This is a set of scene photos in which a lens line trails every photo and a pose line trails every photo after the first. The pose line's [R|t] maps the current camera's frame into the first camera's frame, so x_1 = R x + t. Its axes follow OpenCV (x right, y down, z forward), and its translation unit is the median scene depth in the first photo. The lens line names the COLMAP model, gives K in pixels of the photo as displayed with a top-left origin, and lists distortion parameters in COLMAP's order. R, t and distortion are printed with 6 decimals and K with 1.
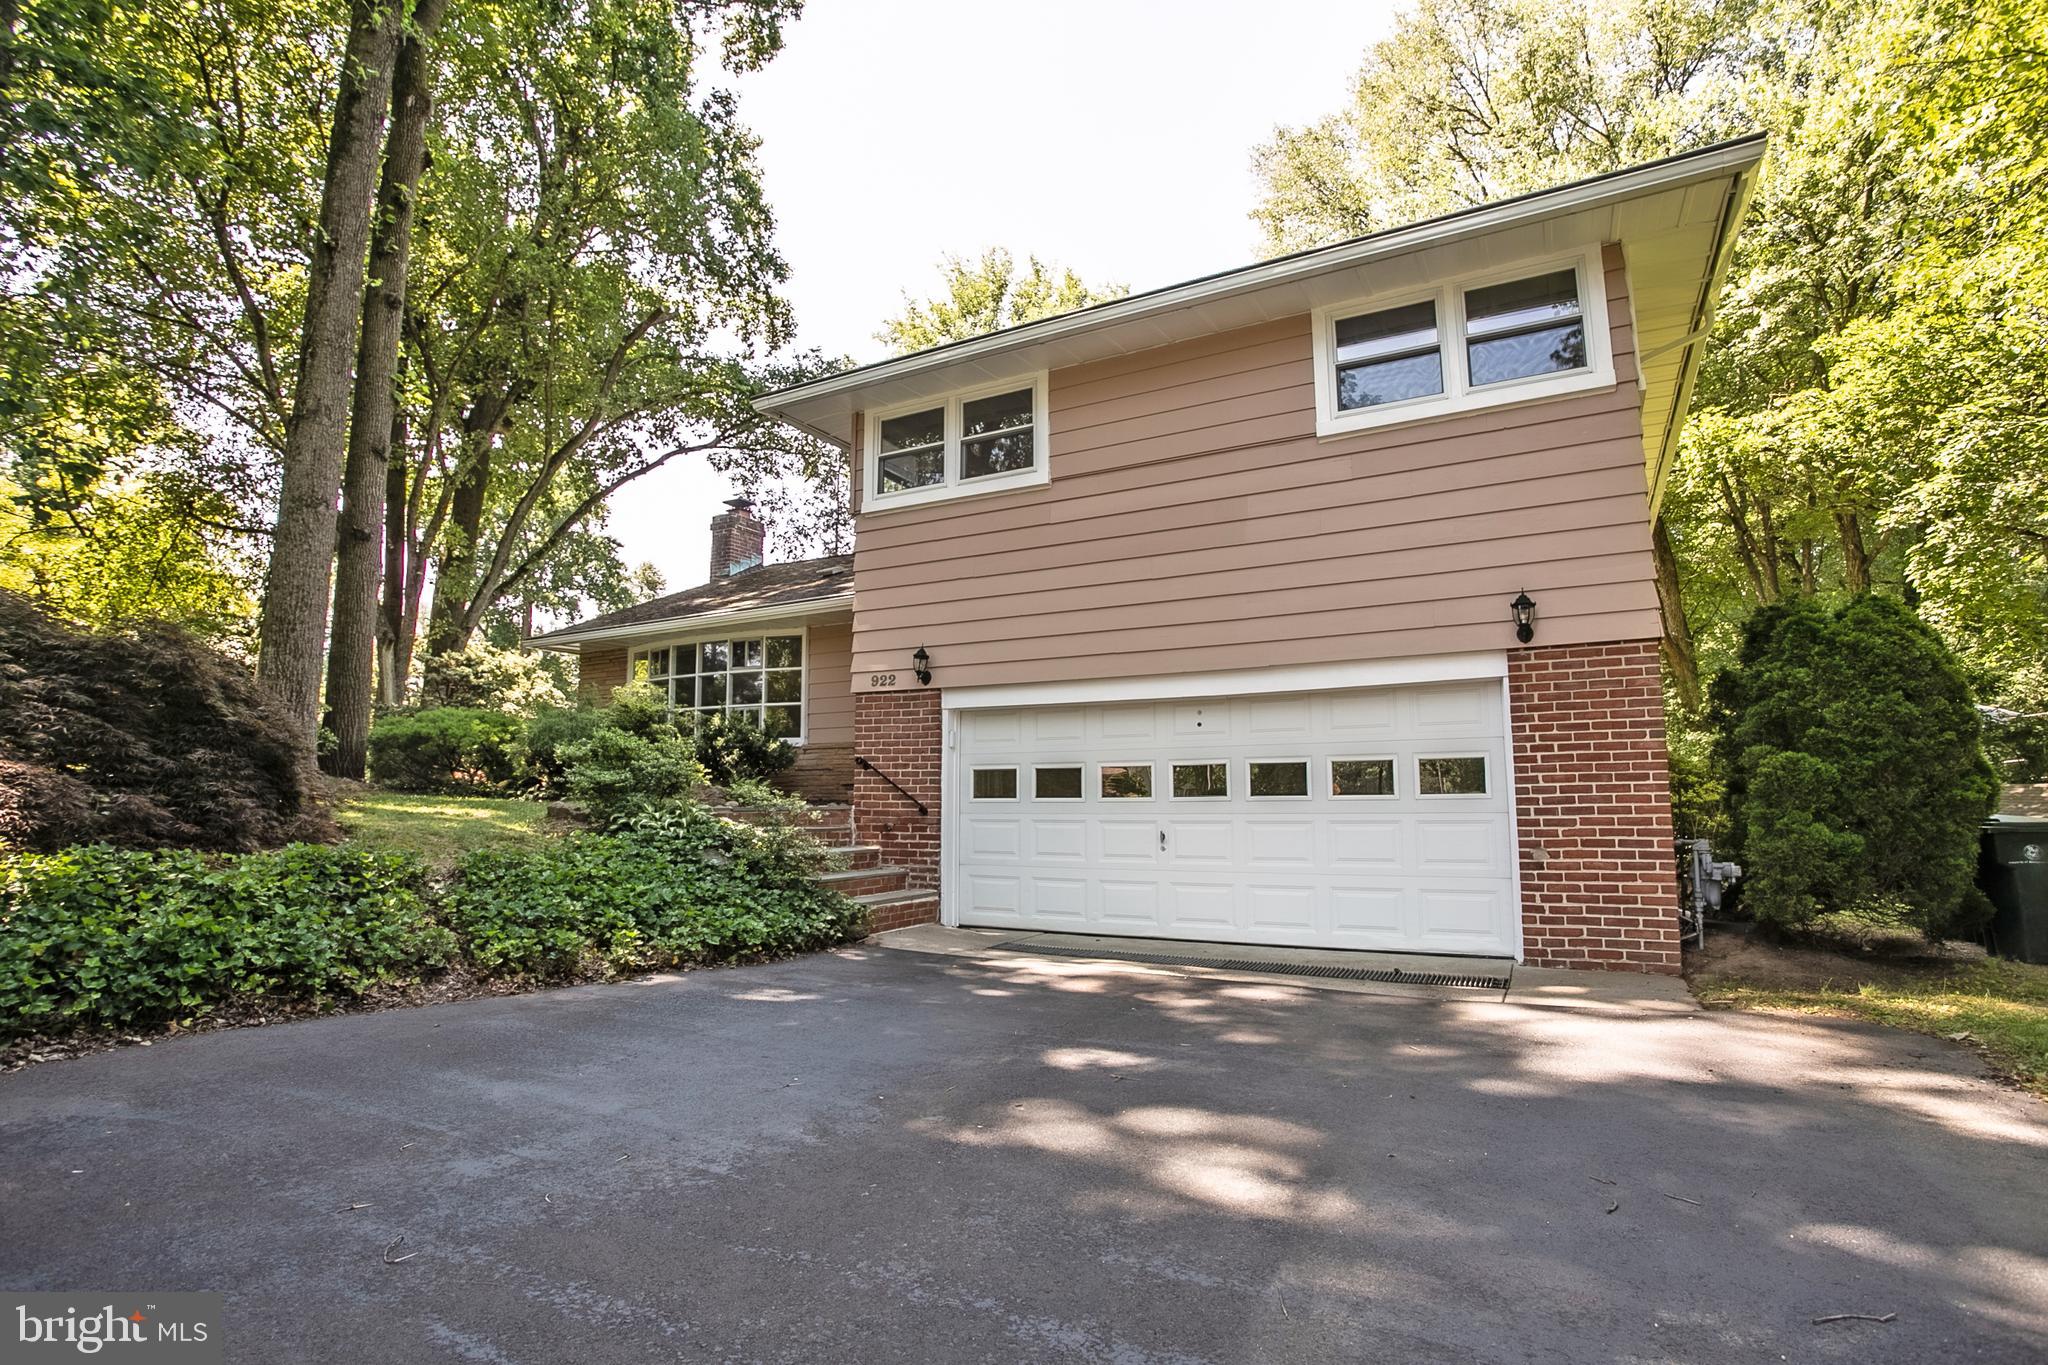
lens RADIAL K [[1000.3, 0, 1033.6], [0, 1000.3, 679.9], [0, 0, 1]] dist [-0.045299, 0.013588]
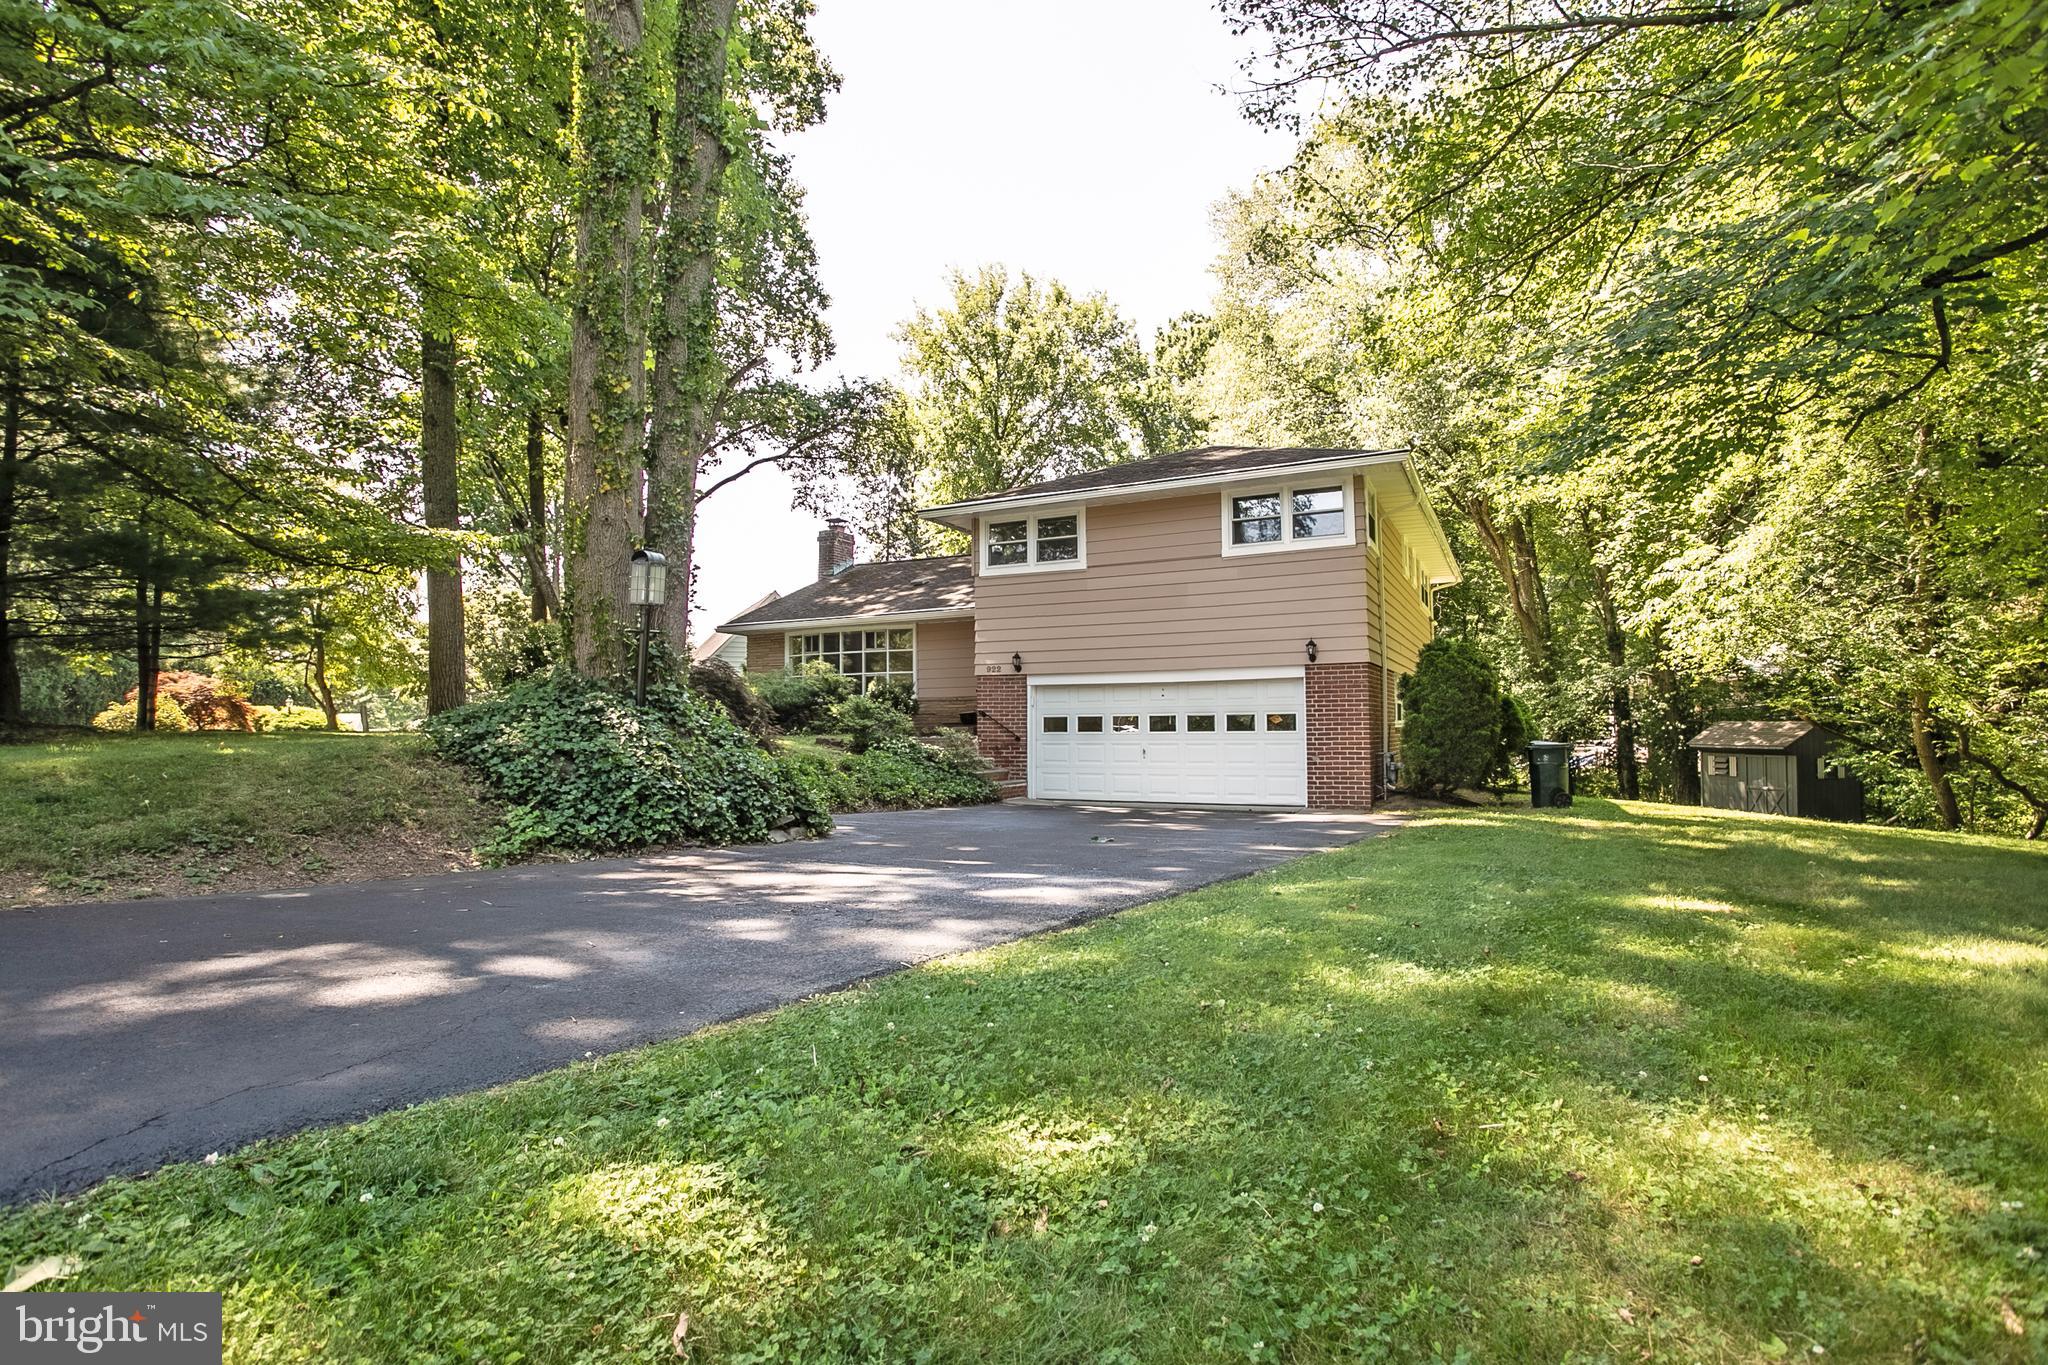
lens RADIAL K [[1000.3, 0, 1023.5], [0, 1000.3, 676.7], [0, 0, 1]] dist [-0.045299, 0.013588]
pose [[0.999618, 0.000660, 0.027633, -0.149005], [-0.002482, 0.997820, 0.065945, -0.110326], [-0.027529, -0.065988, 0.997441, -0.873207]]
